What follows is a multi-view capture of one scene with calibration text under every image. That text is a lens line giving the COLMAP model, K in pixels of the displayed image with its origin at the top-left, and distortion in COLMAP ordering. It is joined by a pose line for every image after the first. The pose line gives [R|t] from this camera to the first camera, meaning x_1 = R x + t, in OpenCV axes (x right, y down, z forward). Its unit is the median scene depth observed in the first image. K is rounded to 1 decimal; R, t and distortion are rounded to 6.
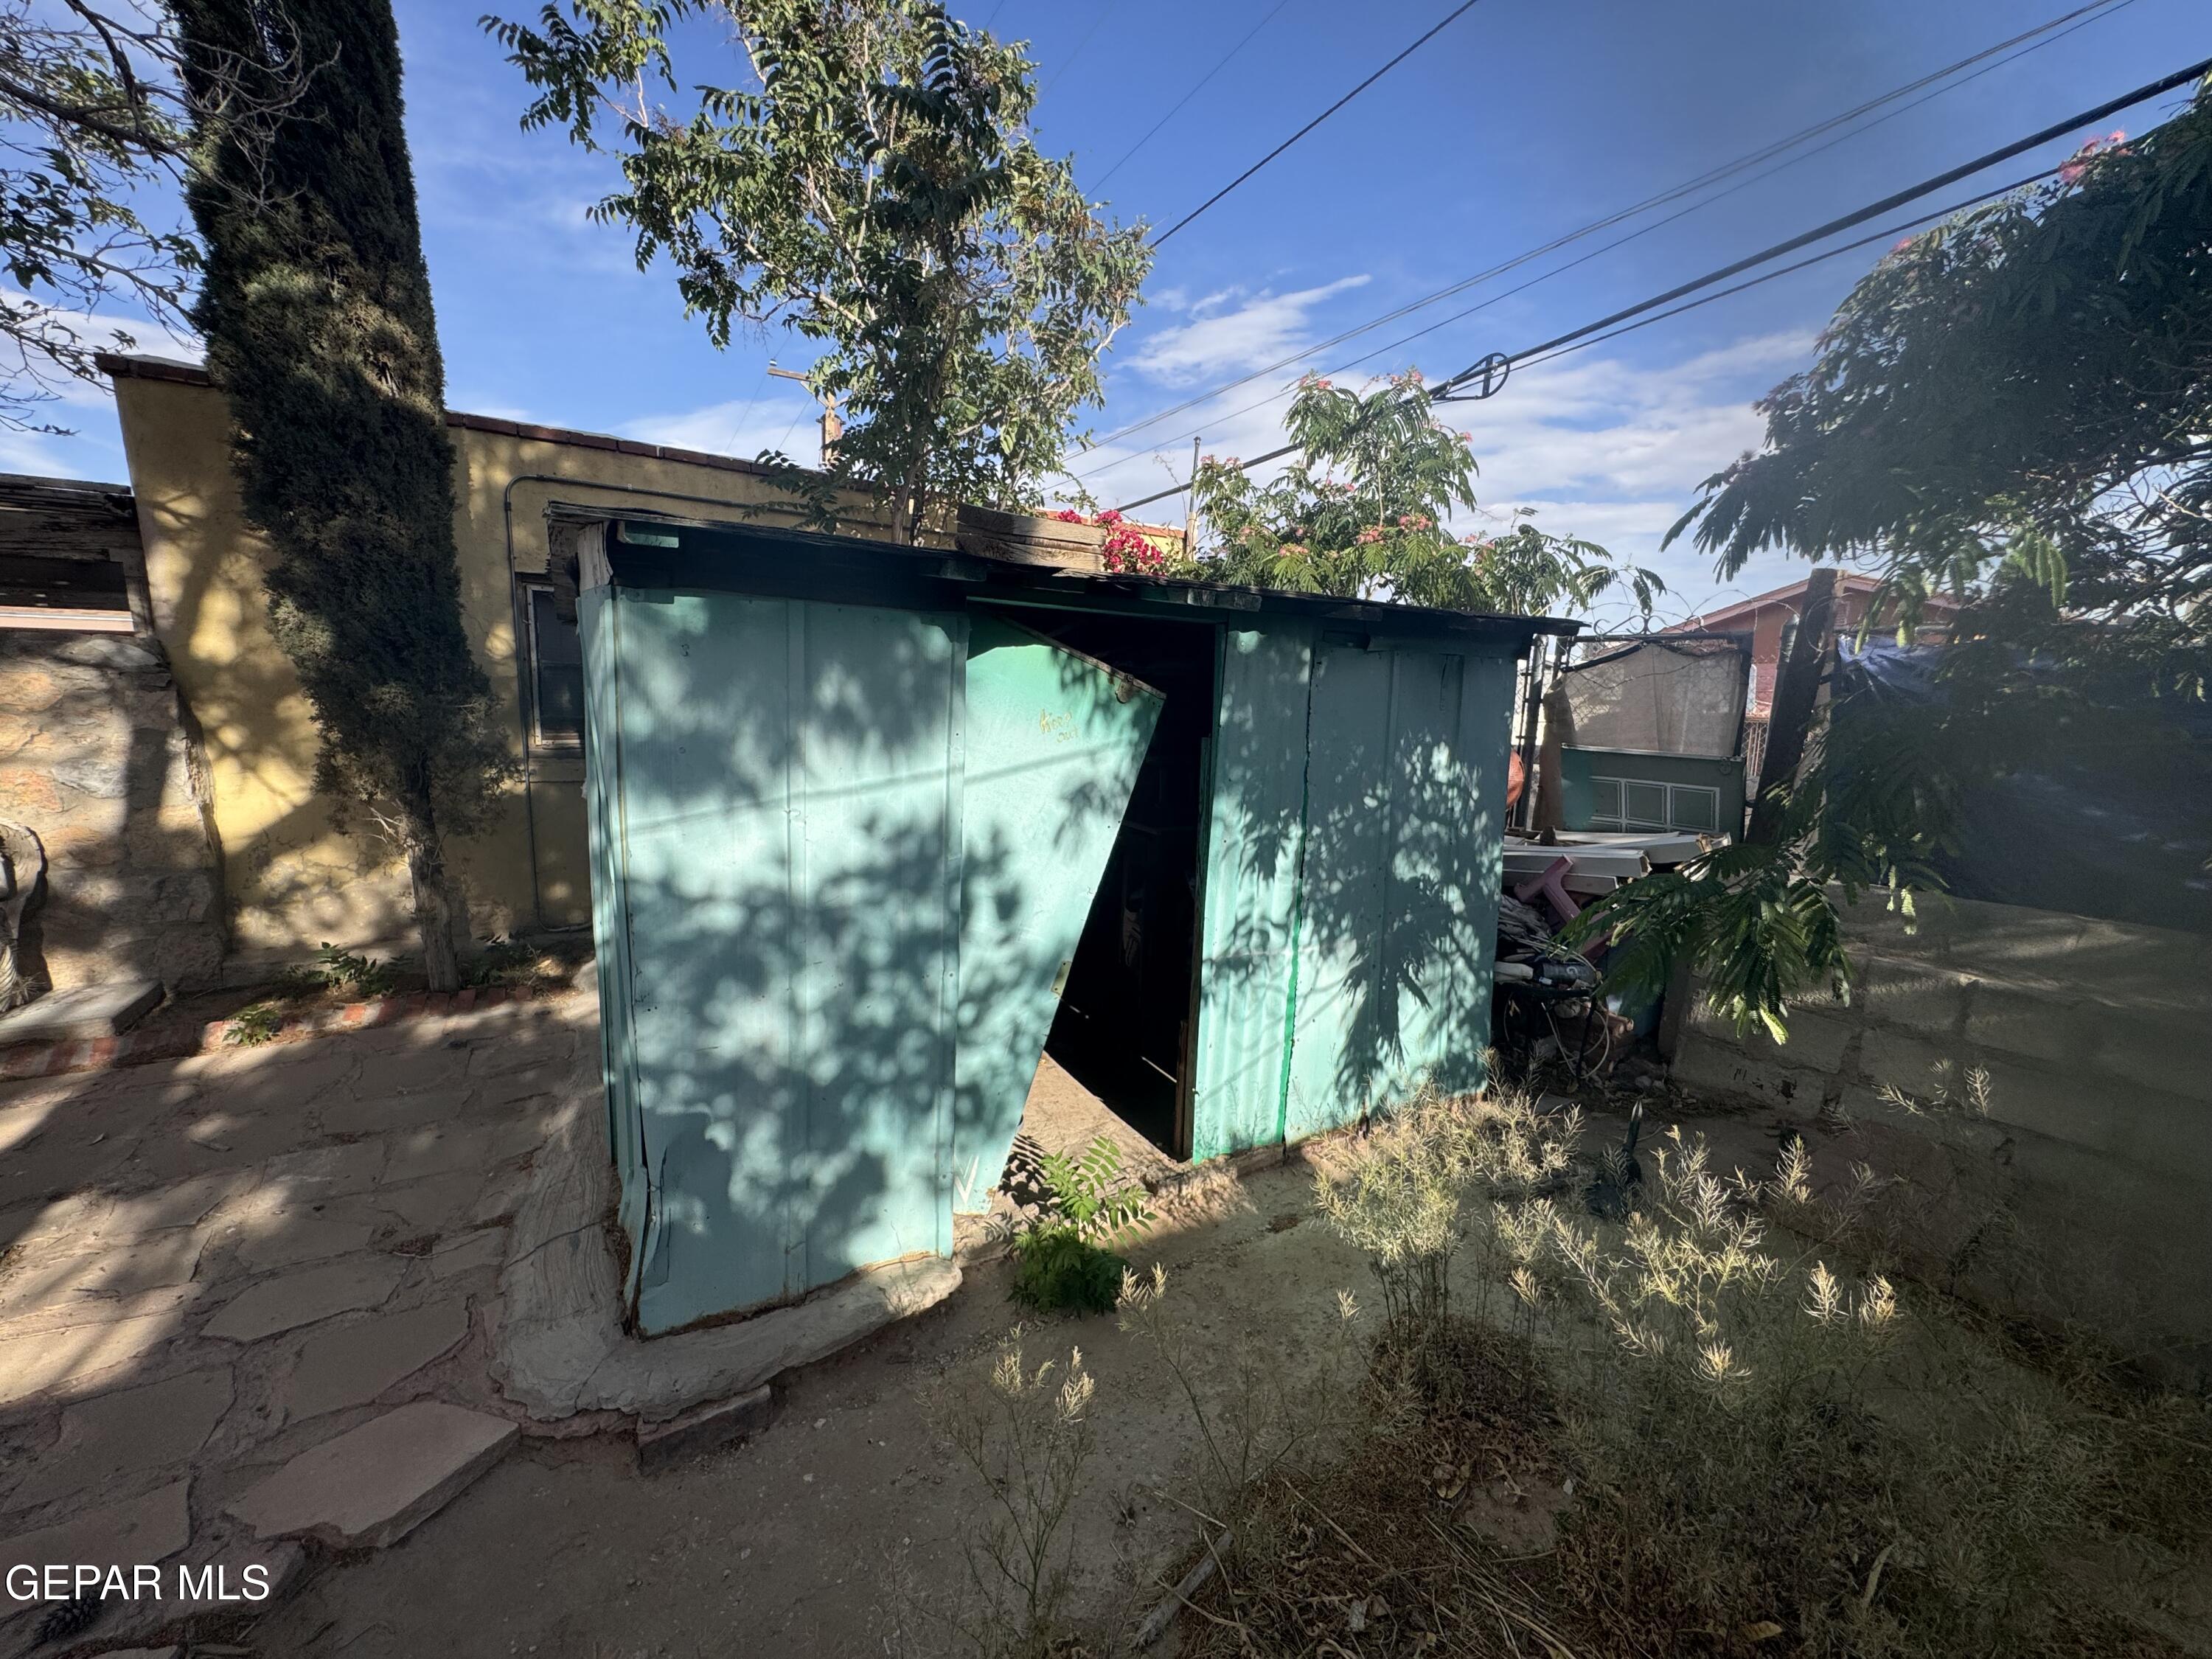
lens RADIAL K [[889.0, 0, 1104.8], [0, 889.0, 832.4], [0, 0, 1]] dist [-0.003921, 0.000571]
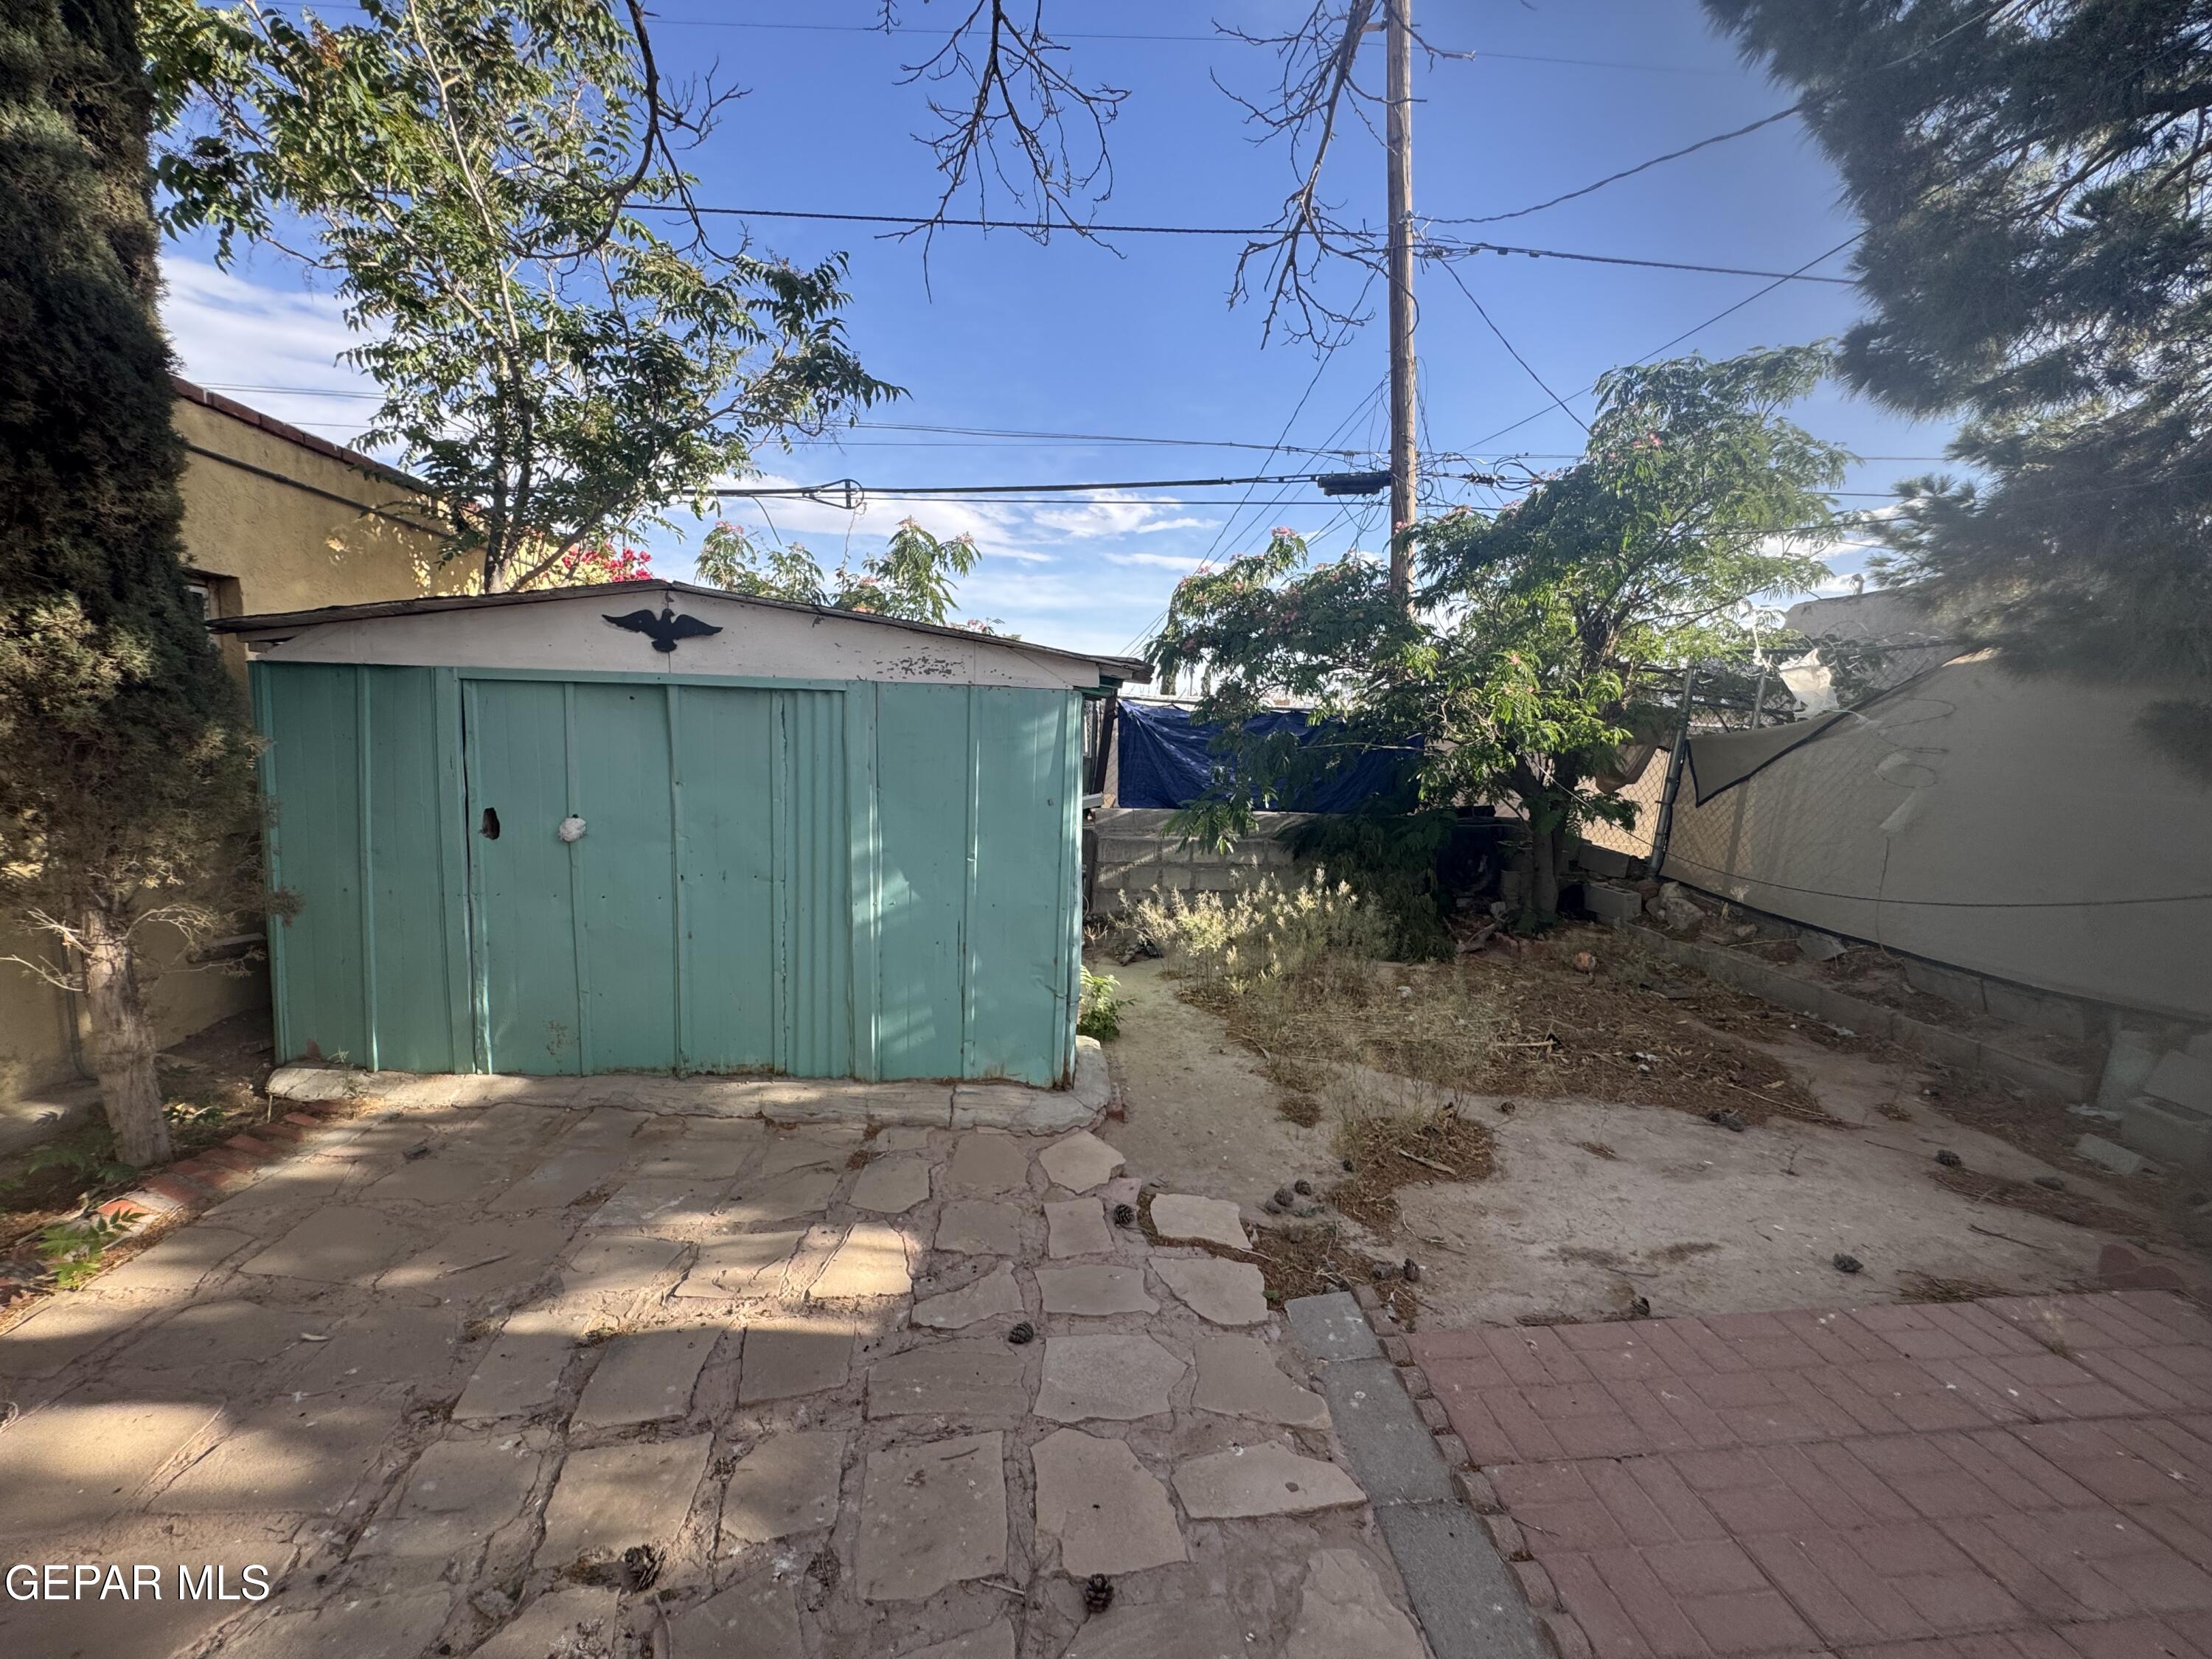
lens RADIAL K [[889.0, 0, 1120.3], [0, 889.0, 823.3], [0, 0, 1]] dist [-0.003921, 0.000571]
pose [[0.439585, -0.103341, 0.892236, -1.169192], [0.105775, 0.992403, 0.062830, -0.054842], [-0.891951, 0.066757, 0.447177, 0.010268]]
